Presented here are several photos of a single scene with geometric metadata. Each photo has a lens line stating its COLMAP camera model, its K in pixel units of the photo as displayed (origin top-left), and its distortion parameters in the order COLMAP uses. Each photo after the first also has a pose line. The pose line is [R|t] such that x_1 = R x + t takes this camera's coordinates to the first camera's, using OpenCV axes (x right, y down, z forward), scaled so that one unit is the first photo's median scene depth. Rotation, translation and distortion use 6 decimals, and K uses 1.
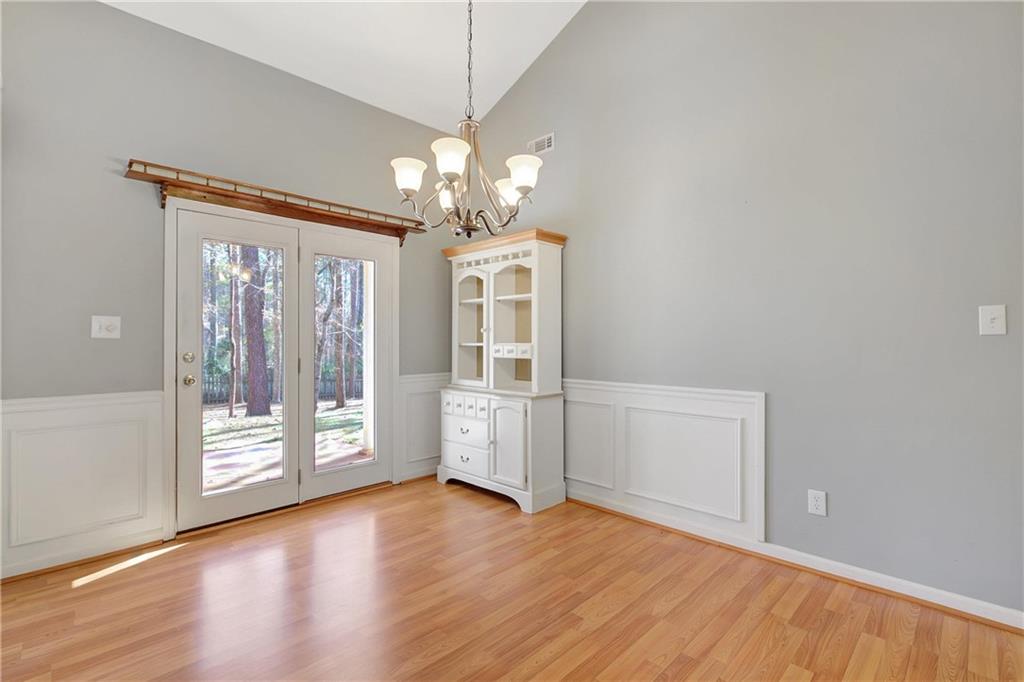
lens RADIAL K [[491.7, 0, 534.2], [0, 491.7, 338.7], [0, 0, 1]] dist [-0.000049, -0.004150]
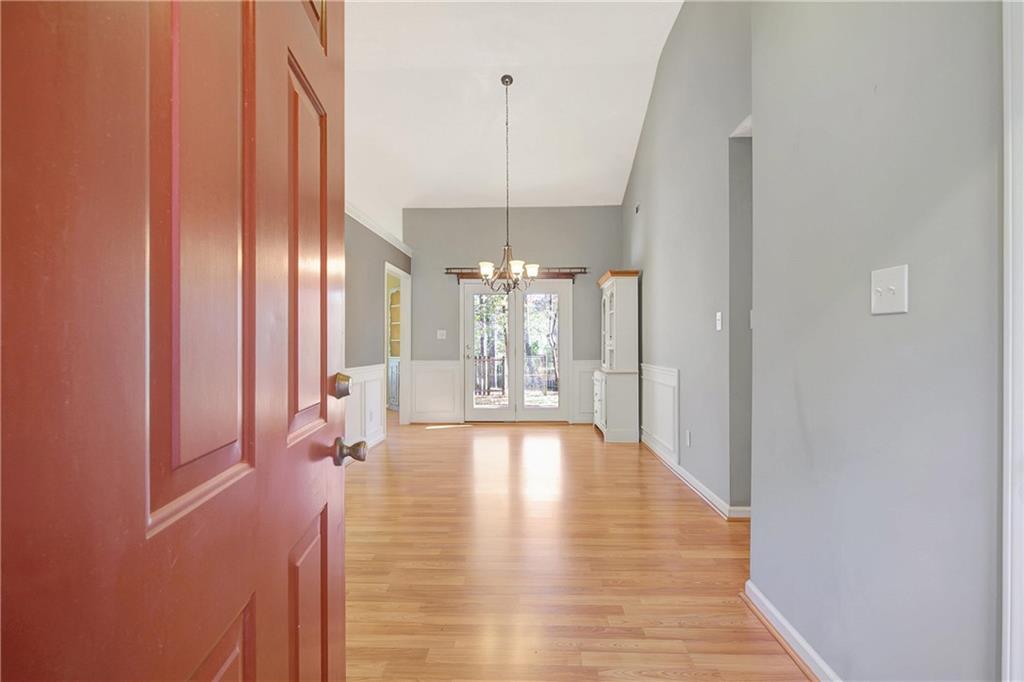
lens RADIAL K [[491.7, 0, 511.9], [0, 491.7, 343.9], [0, 0, 1]] dist [-0.000049, -0.004150]
pose [[0.666643, -0.002496, -0.745373, 0.944199], [0.002248, 0.999997, -0.001338, 0.022929], [0.745374, -0.000784, 0.666647, -0.319337]]
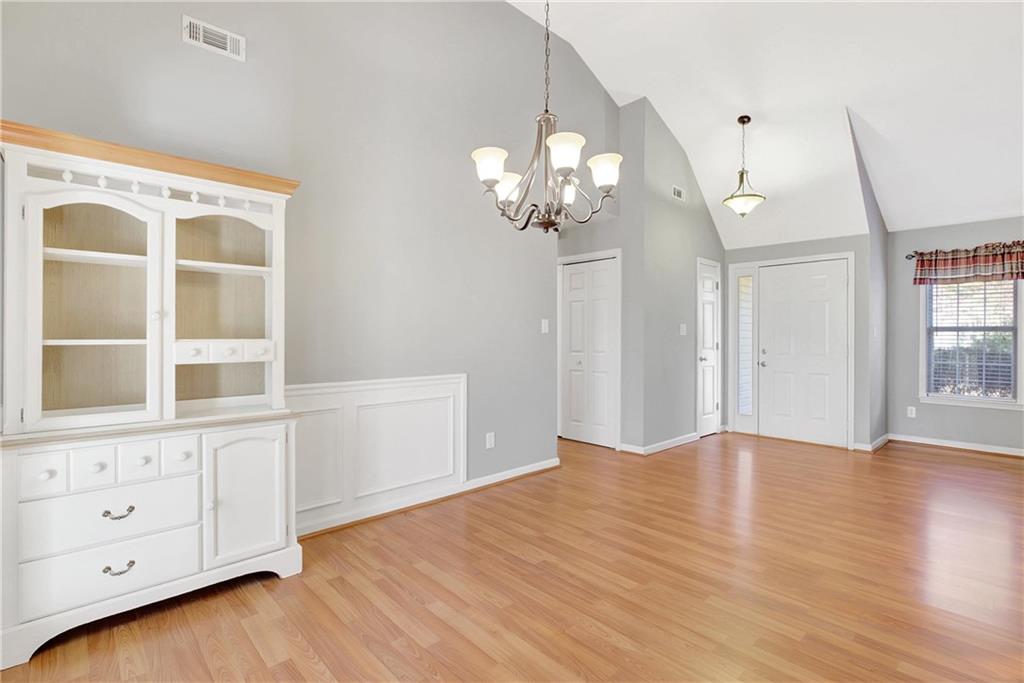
lens RADIAL K [[478.6, 0, 515.3], [0, 478.6, 337.9], [0, 0, 1]] dist [-0.001390, 0.004494]
pose [[0.035056, -0.000367, 0.999385, -0.647113], [-0.001449, 0.999999, 0.000418, 0.006486], [-0.999384, -0.001463, 0.035055, 0.603145]]
